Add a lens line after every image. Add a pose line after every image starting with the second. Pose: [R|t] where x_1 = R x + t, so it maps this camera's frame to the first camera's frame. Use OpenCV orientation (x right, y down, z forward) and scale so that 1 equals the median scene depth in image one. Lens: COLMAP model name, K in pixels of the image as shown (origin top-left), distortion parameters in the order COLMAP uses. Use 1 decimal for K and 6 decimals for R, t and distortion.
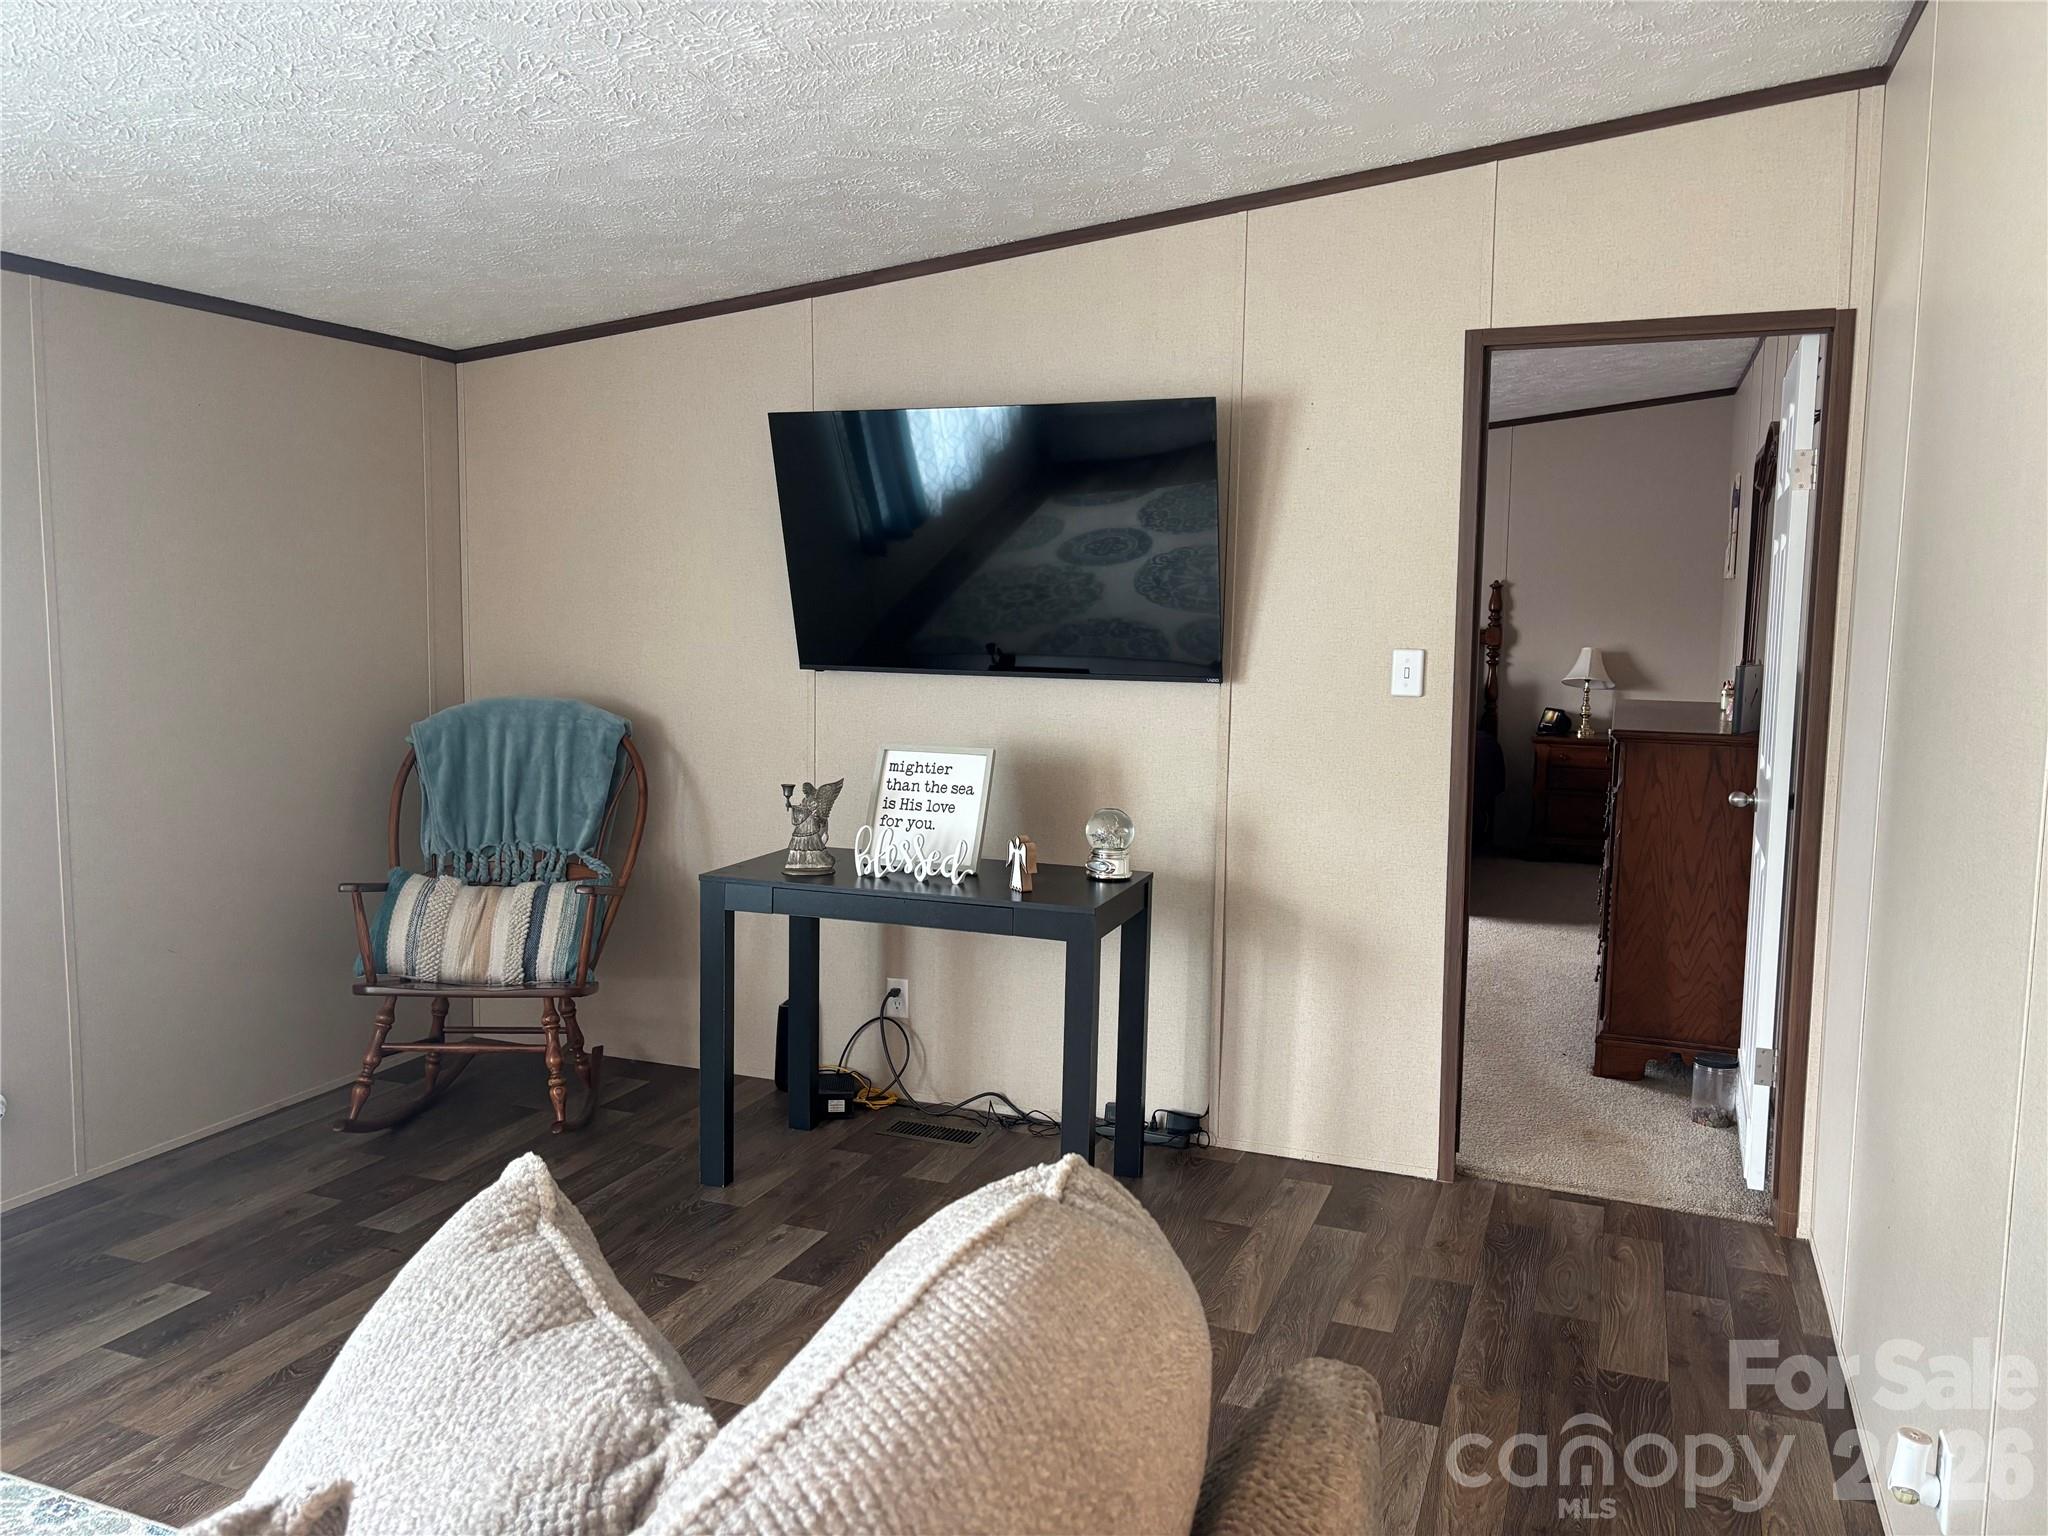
lens RADIAL K [[1520.3, 0, 1024.0], [0, 1520.3, 768.0], [0, 0, 1]] dist [0.021957, 0.000916]
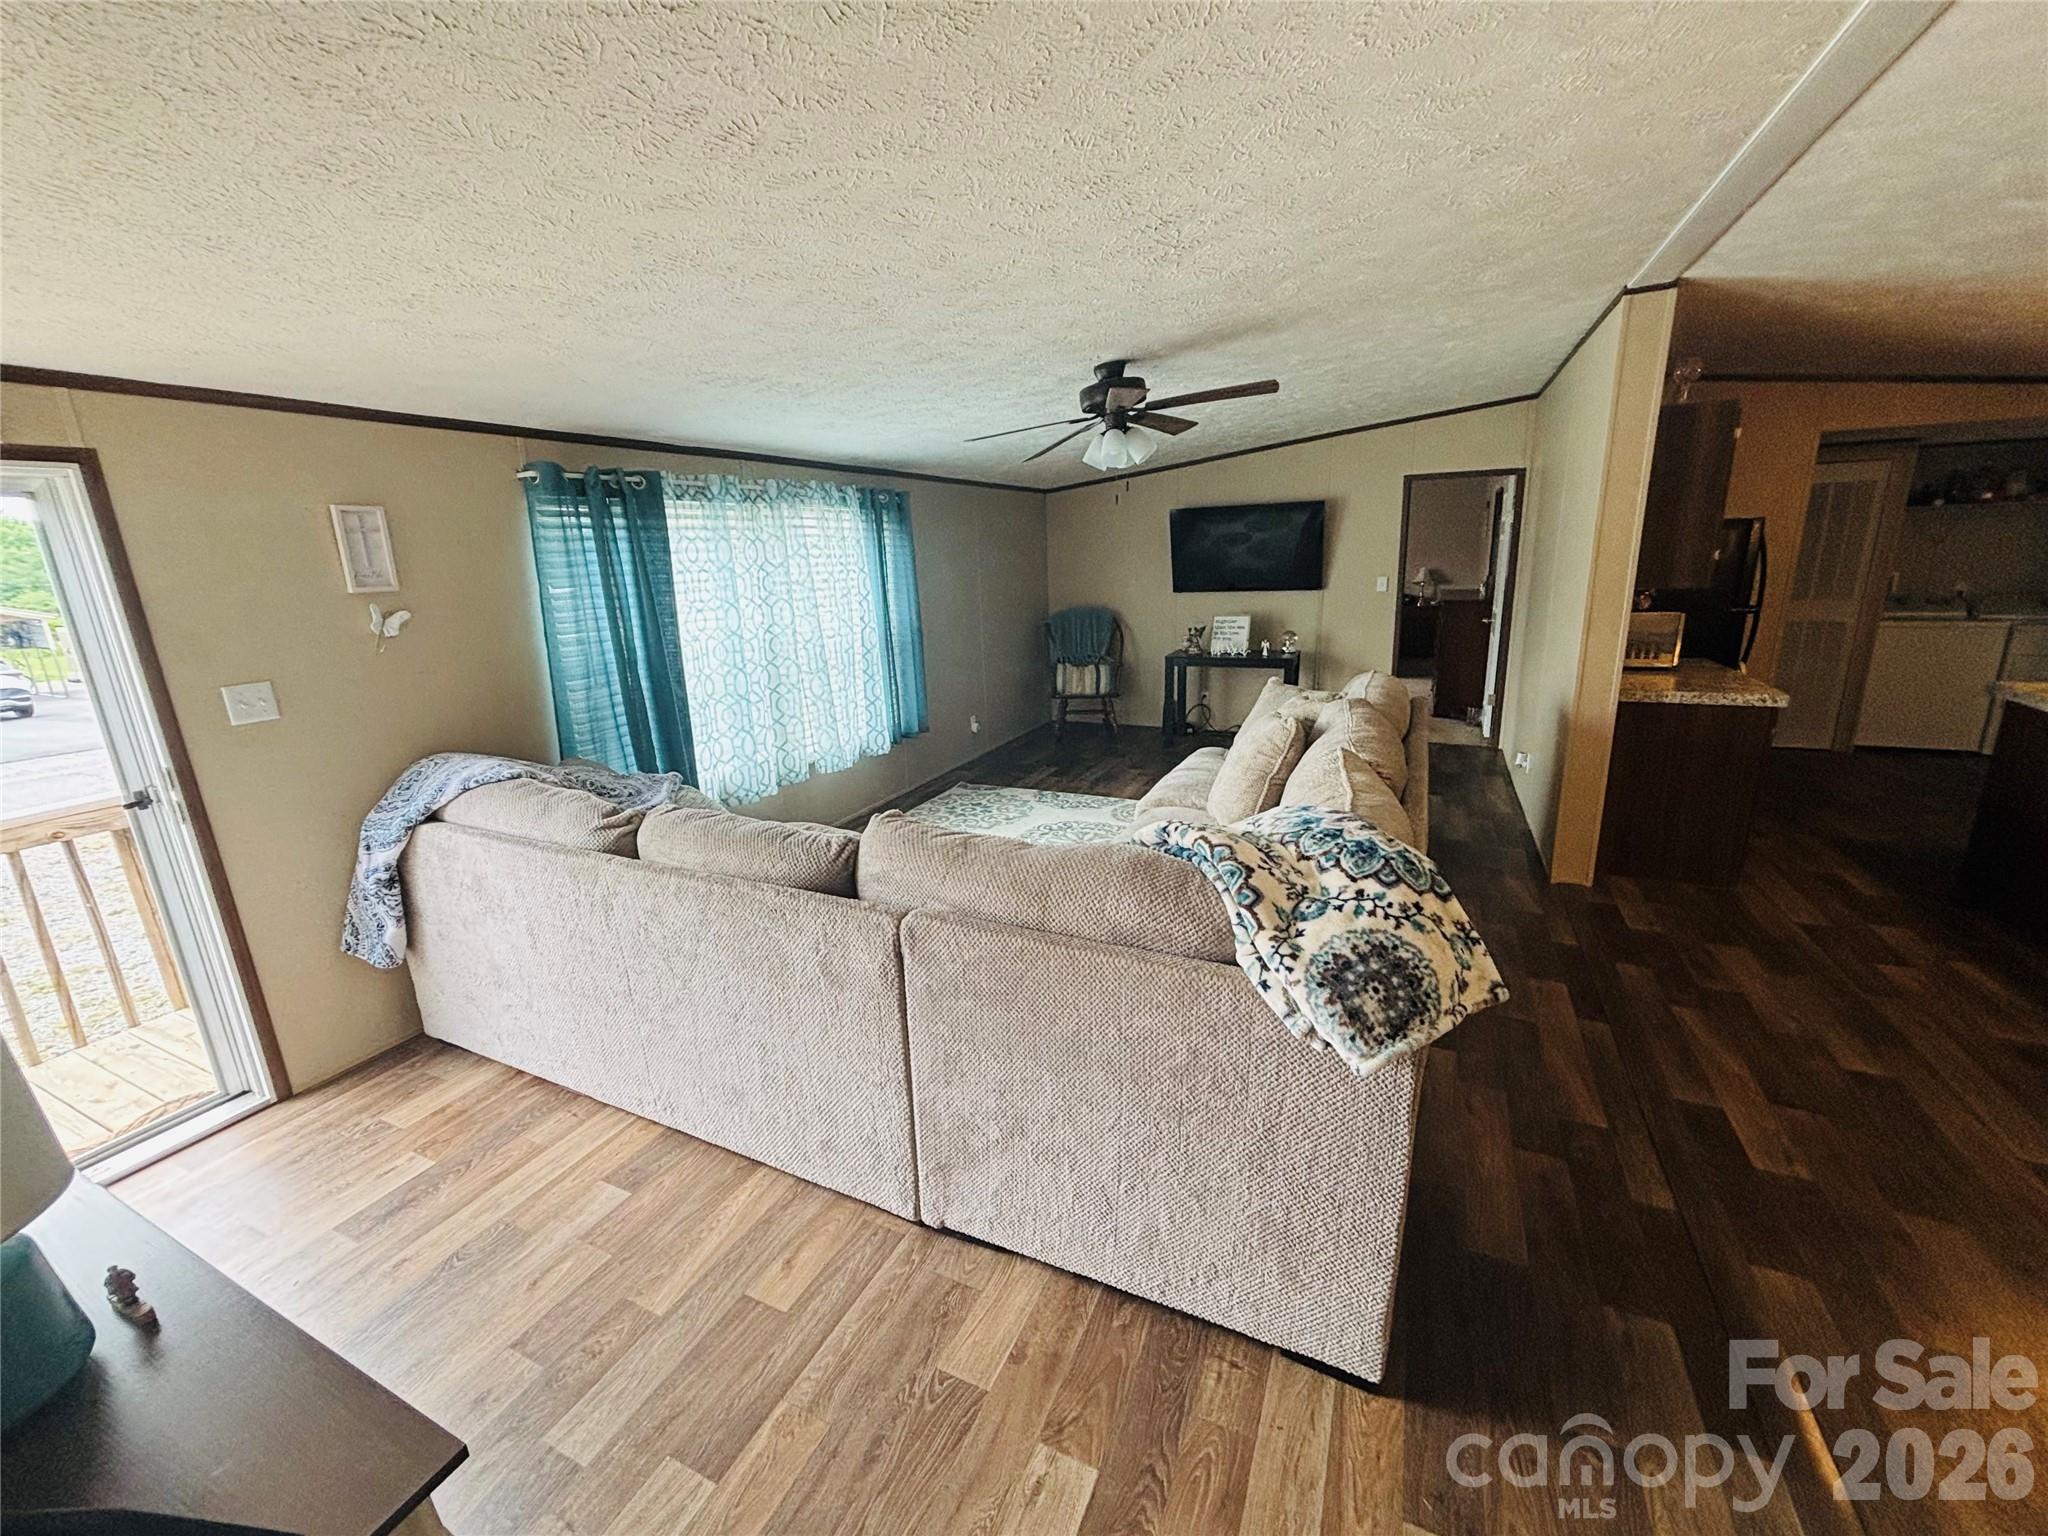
lens RADIAL K [[824.6, 0, 1024.0], [0, 824.6, 768.0], [0, 0, 1]] dist [-0.001052, -0.000260]
pose [[0.996618, -0.033704, -0.074946, -0.347248], [0.044296, 0.988513, 0.144497, 0.032999], [0.069215, -0.147328, 0.986663, -0.751134]]
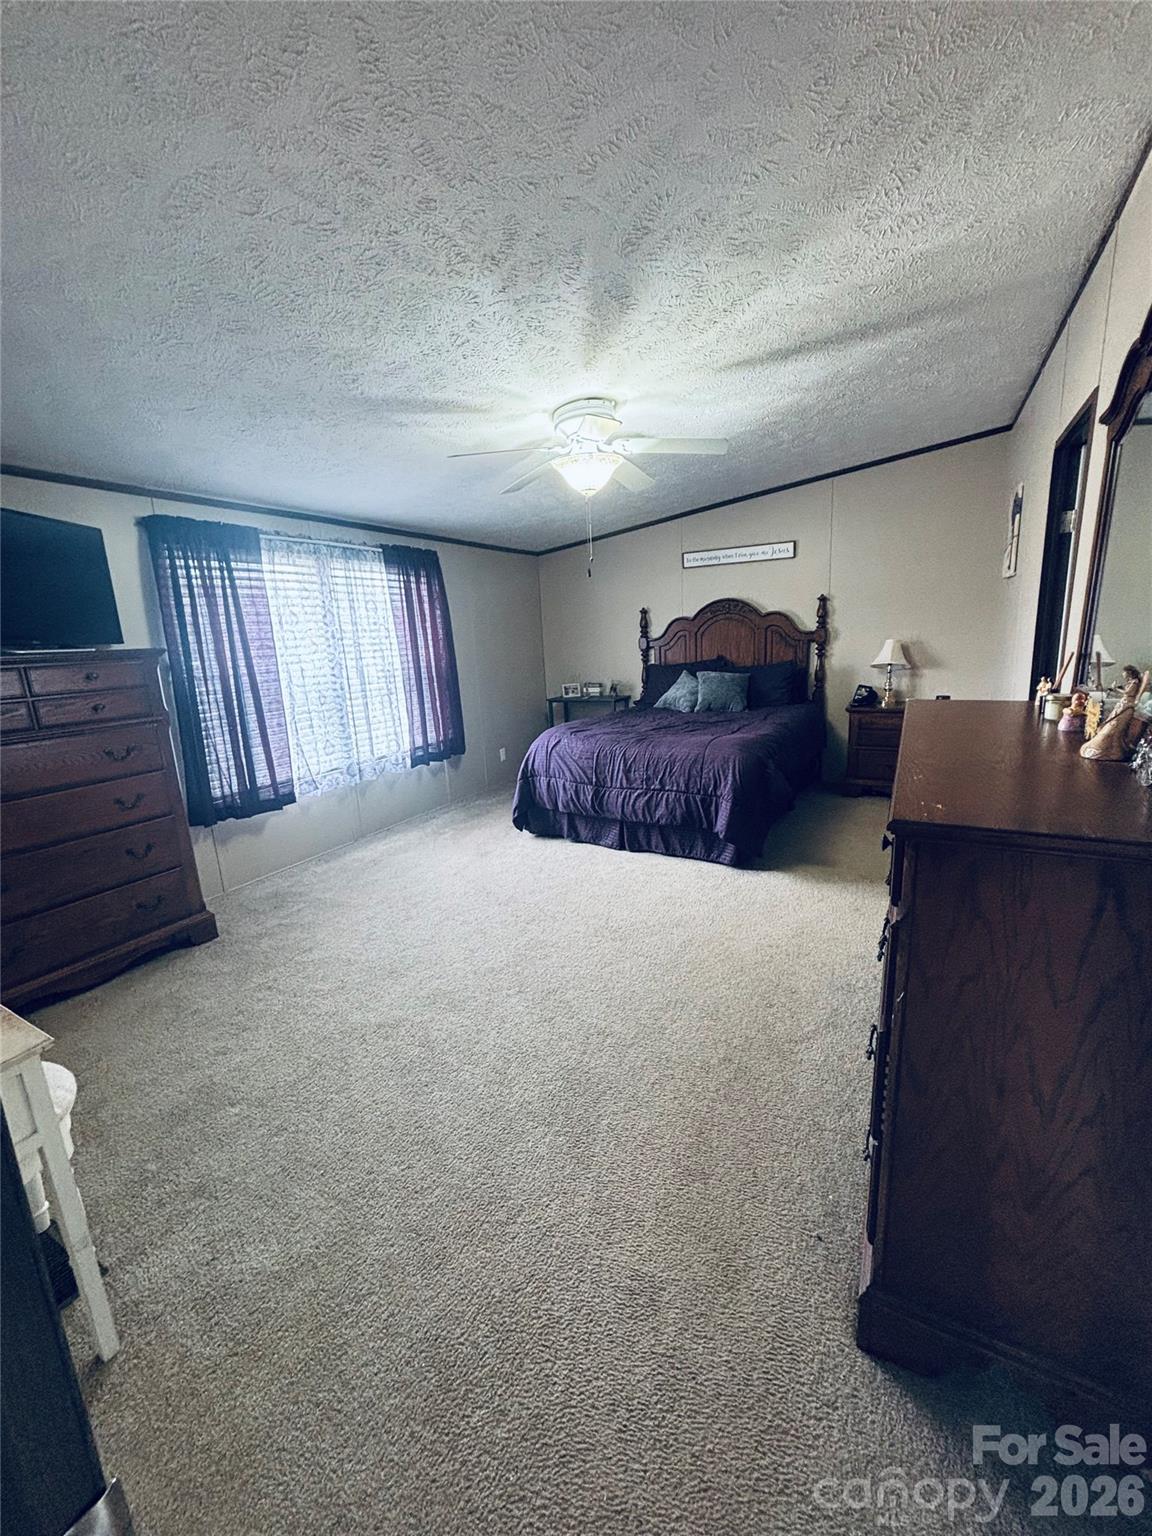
lens RADIAL K [[618.5, 0, 576.0], [0, 618.5, 768.0], [0, 0, 1]] dist [-0.001052, -0.000260]
pose [[0.990984, -0.027448, -0.131142, 0.340597], [0.041644, 0.993412, 0.106760, -0.076164], [0.127348, -0.111259, 0.985598, 0.863538]]
